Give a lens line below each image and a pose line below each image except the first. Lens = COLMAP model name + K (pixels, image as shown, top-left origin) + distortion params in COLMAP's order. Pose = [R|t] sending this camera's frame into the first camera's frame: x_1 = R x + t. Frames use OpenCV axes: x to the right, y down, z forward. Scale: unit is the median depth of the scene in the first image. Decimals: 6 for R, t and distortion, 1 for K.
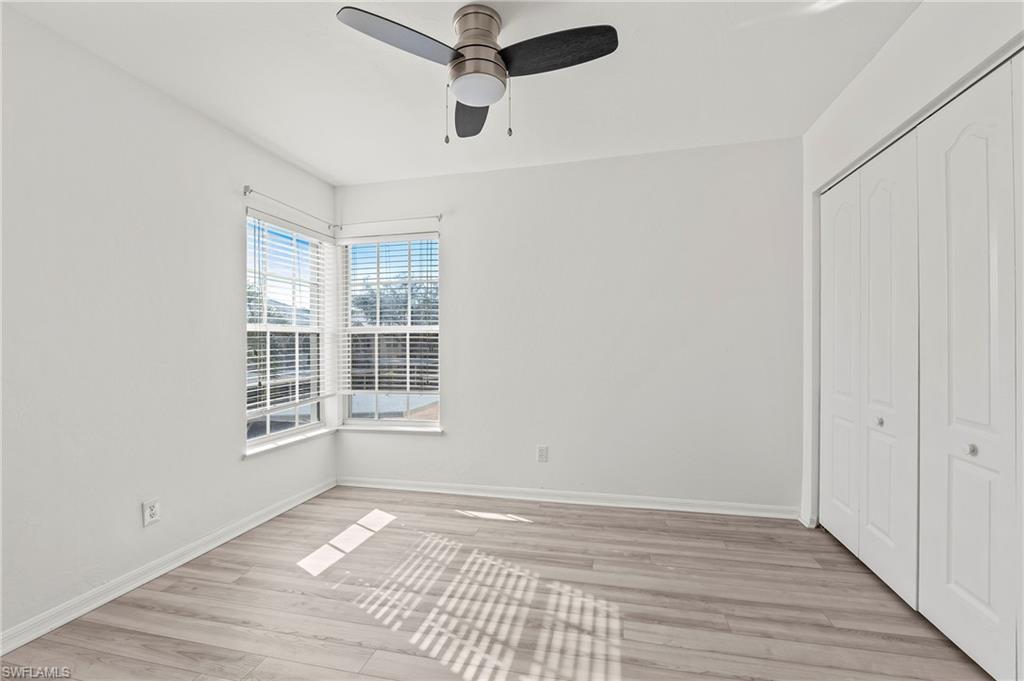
lens RADIAL K [[440.8, 0, 509.3], [0, 440.8, 340.2], [0, 0, 1]] dist [0.000440, -0.001582]
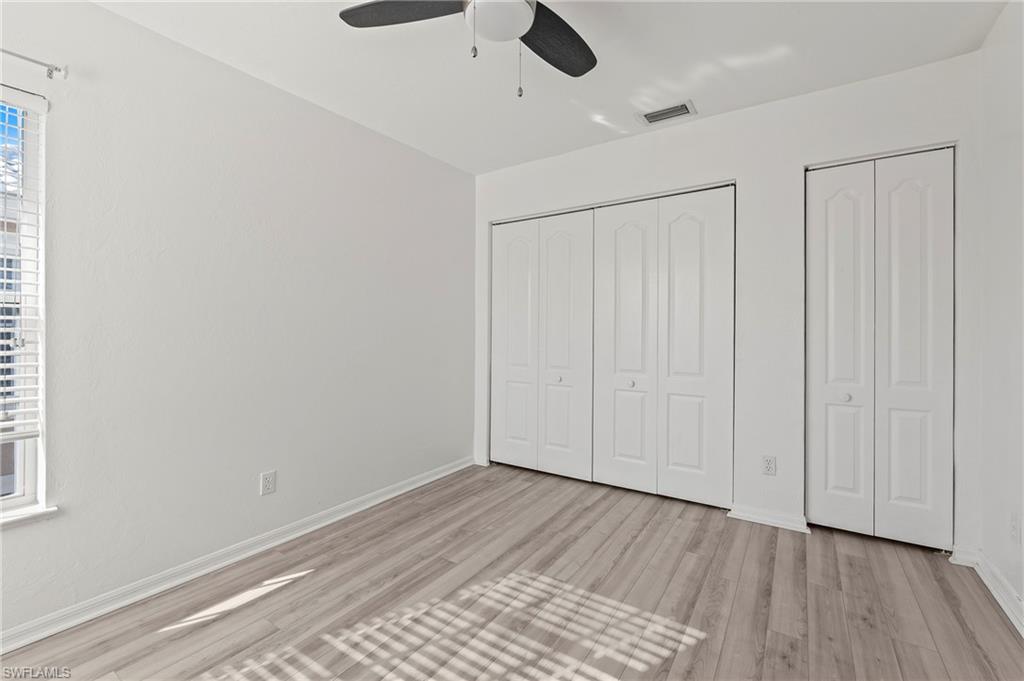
lens RADIAL K [[440.8, 0, 485.7], [0, 440.8, 333.3], [0, 0, 1]] dist [0.000440, -0.001582]
pose [[0.361409, 0.001289, 0.932406, -0.708972], [-0.003038, 0.999995, -0.000204, 0.016772], [-0.932402, -0.002759, 0.361411, 0.609865]]
